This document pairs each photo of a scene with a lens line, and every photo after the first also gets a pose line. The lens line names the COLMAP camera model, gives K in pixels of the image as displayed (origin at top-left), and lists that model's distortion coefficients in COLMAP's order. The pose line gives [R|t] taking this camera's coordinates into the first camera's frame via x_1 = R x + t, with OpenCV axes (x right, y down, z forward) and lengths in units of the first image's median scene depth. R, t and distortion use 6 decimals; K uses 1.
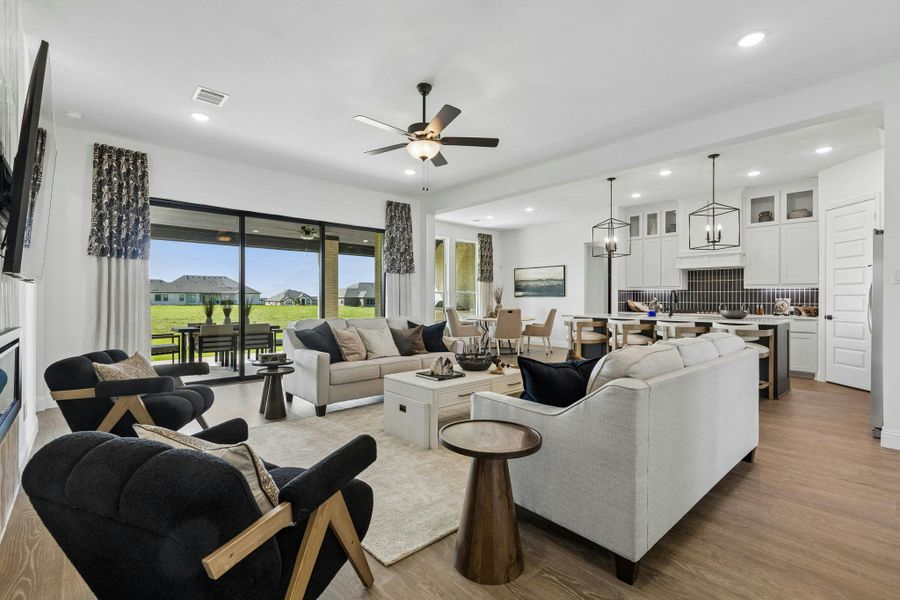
lens RADIAL K [[403.7, 0, 449.8], [0, 403.7, 298.3], [0, 0, 1]] dist [0.005544, -0.000337]
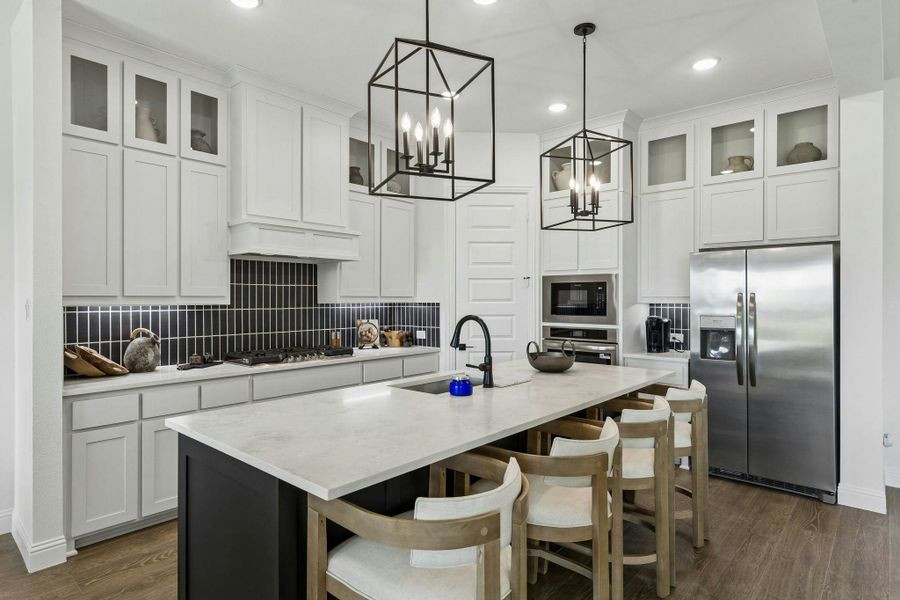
lens RADIAL K [[490.4, 0, 451.0], [0, 490.4, 298.0], [0, 0, 1]] dist [-0.001343, -0.000222]
pose [[-0.110311, -0.001134, 0.993896, 0.075924], [0.000517, 0.999999, 0.001198, -0.031467], [-0.993897, 0.000646, -0.110310, 0.913271]]
